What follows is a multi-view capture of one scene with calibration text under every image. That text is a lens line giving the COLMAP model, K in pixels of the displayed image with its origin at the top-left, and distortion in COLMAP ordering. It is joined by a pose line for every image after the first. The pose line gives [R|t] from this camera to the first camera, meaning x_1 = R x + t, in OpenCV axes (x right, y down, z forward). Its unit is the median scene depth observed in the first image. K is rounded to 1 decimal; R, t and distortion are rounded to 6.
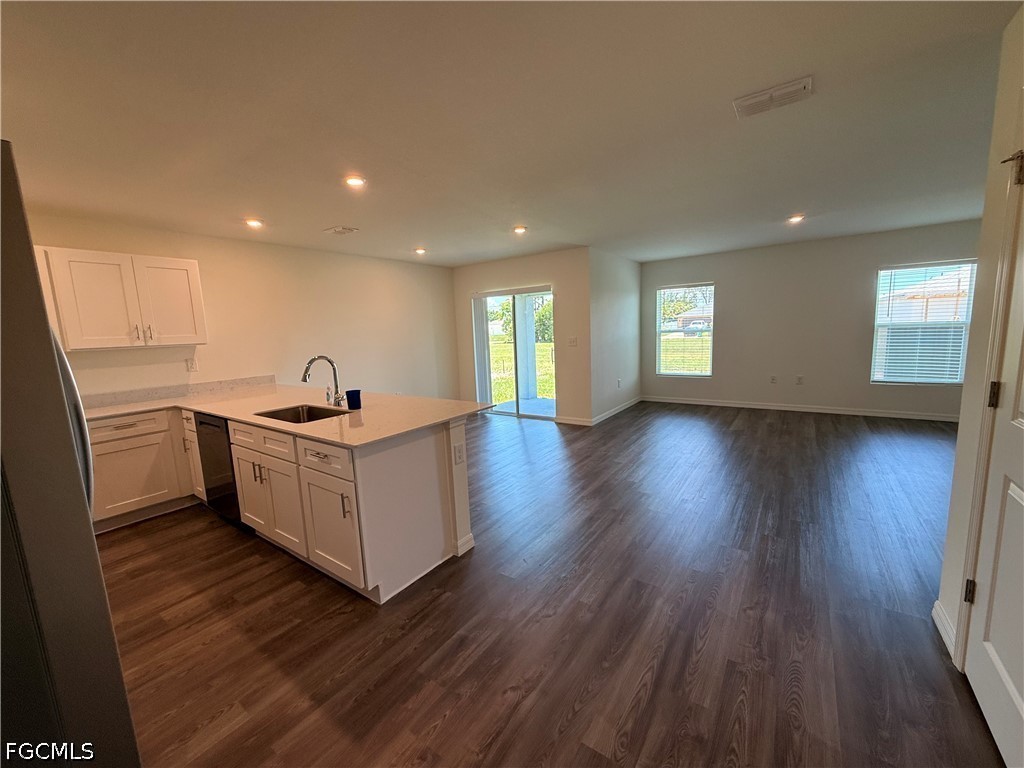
lens RADIAL K [[407.6, 0, 512.0], [0, 407.6, 384.0], [0, 0, 1]] dist [-0.001553, -0.000068]
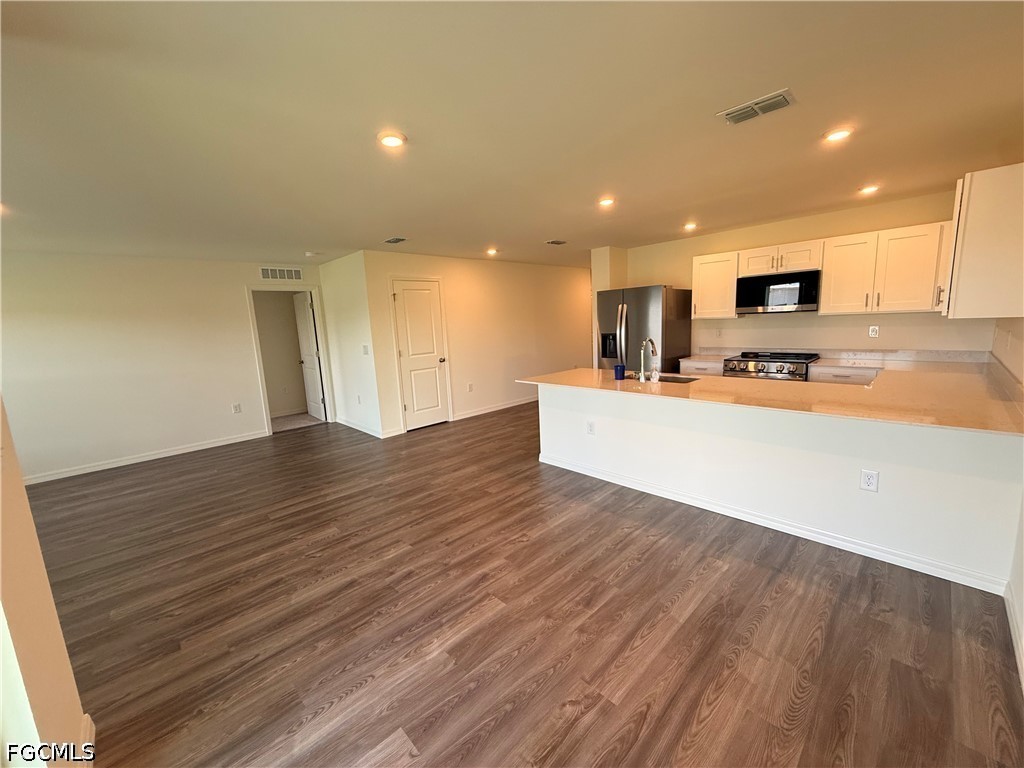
lens RADIAL K [[407.6, 0, 512.0], [0, 407.6, 384.0], [0, 0, 1]] dist [-0.001553, -0.000068]
pose [[-0.978786, 0.060849, 0.195642, -0.230229], [0.115201, 0.953089, 0.279910, -0.254918], [-0.169432, 0.296510, -0.939880, 1.756197]]
